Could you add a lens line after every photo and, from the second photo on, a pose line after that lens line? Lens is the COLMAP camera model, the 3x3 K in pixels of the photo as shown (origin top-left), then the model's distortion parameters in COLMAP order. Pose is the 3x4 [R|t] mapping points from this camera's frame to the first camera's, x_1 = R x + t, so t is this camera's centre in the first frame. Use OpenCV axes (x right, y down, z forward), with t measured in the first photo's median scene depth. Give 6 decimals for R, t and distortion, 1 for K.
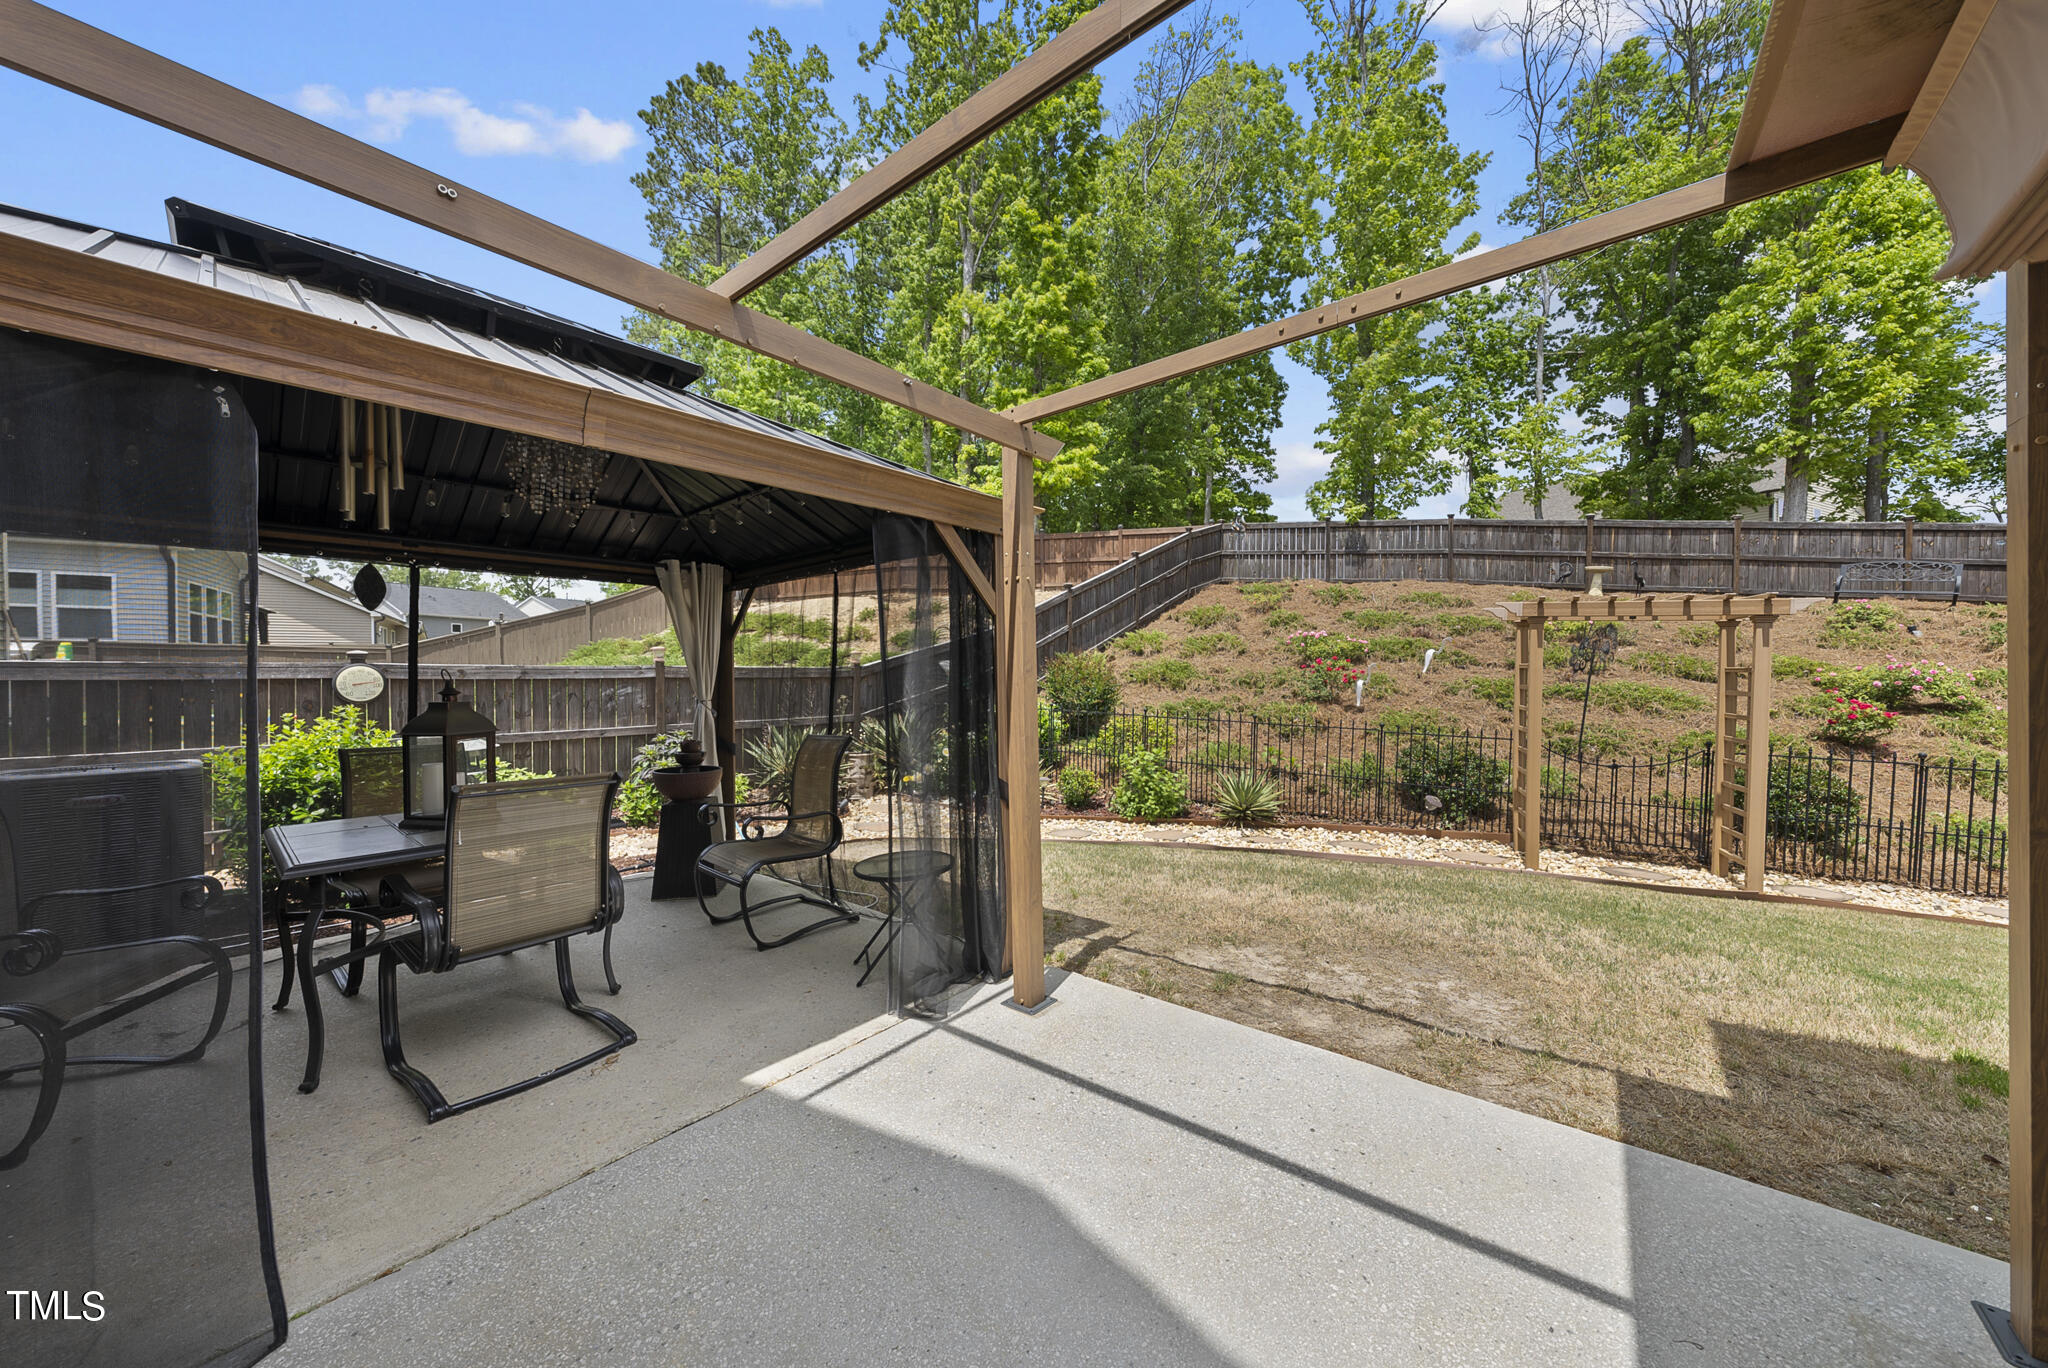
lens RADIAL K [[709.6, 0, 1043.8], [0, 709.6, 679.3], [0, 0, 1]] dist [-0.001080, 0.000227]
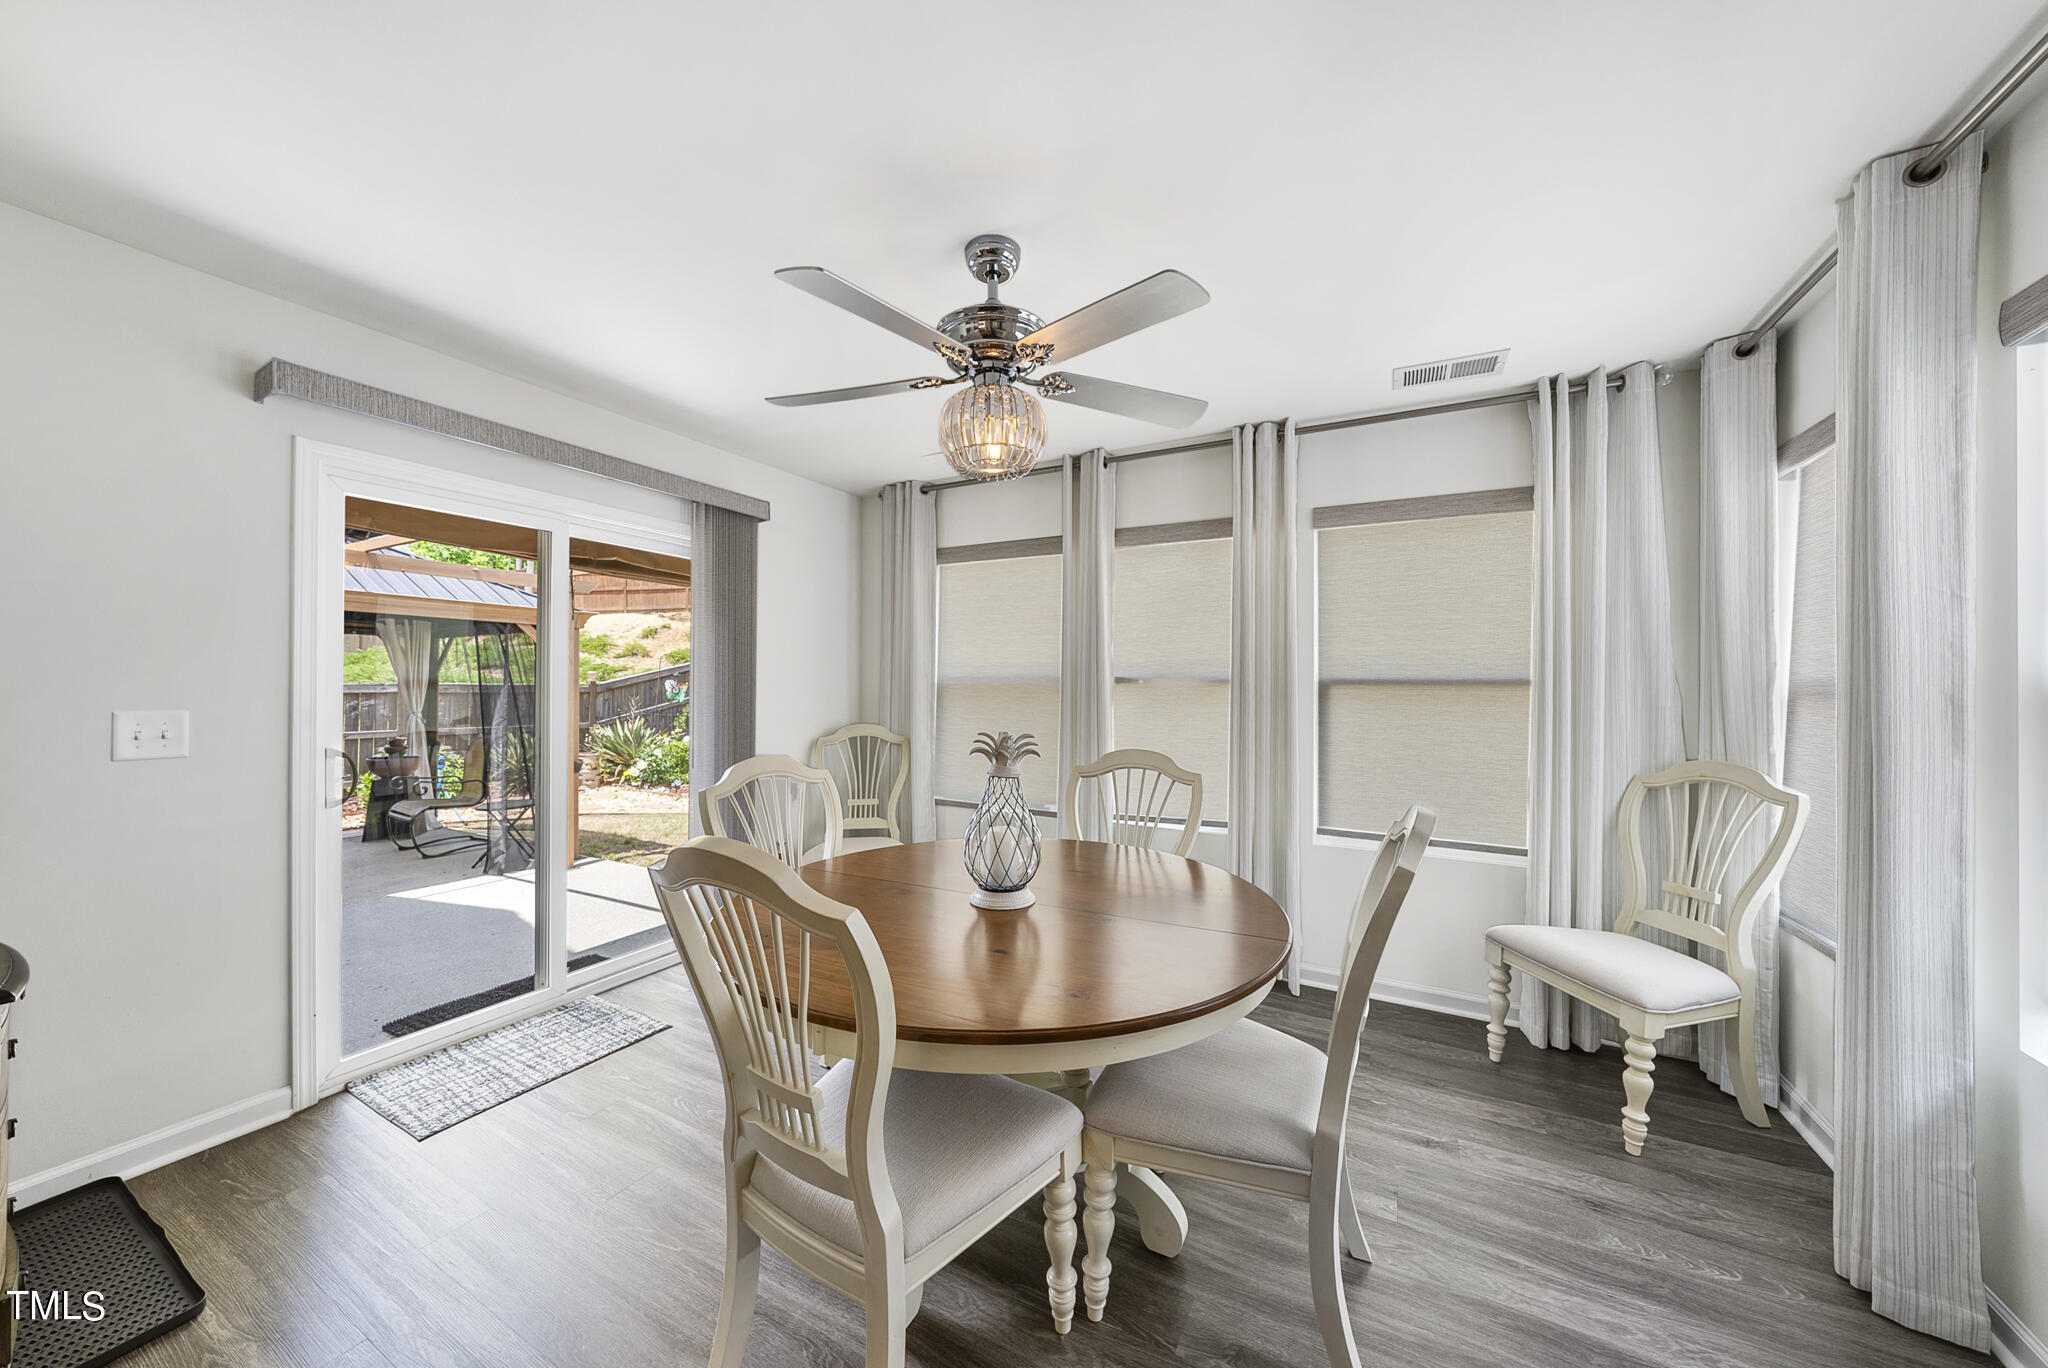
lens RADIAL K [[709.6, 0, 1029.8], [0, 709.6, 680.6], [0, 0, 1]] dist [-0.001080, 0.000227]
pose [[0.984217, 0.015604, 0.176279, 0.623069], [-0.013296, 0.999810, -0.014267, -0.036852], [-0.176468, 0.011698, 0.984237, -0.808854]]
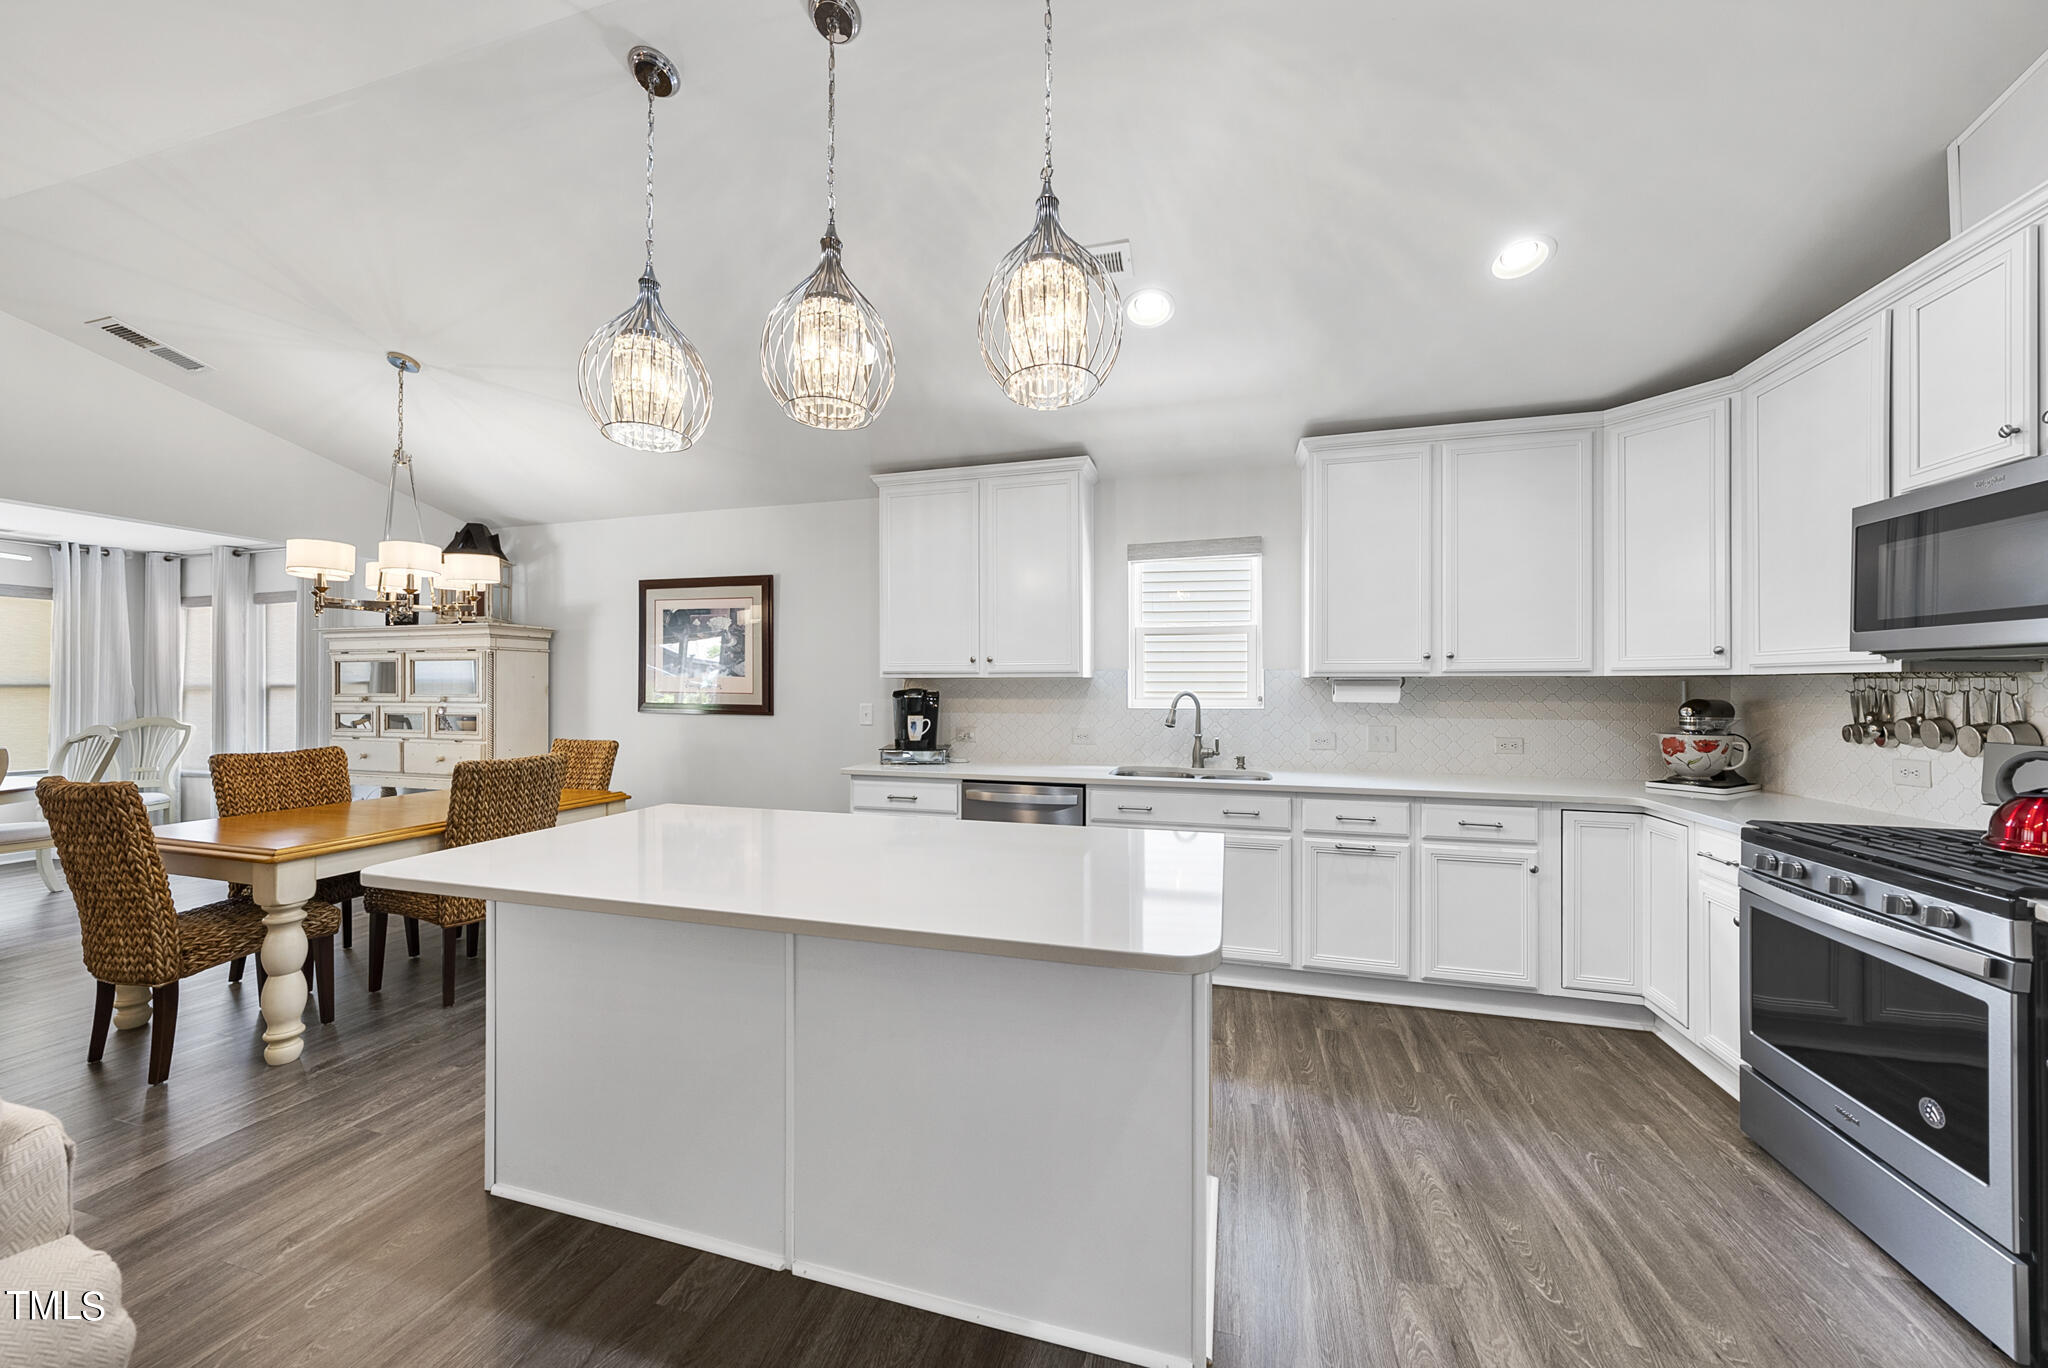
lens RADIAL K [[709.6, 0, 1029.3], [0, 709.6, 684.6], [0, 0, 1]] dist [-0.001080, 0.000227]
pose [[-0.382728, 0.010460, 0.923802, -0.752722], [0.008370, 0.999934, -0.007854, -0.026416], [-0.923823, 0.004726, -0.382790, -1.439840]]
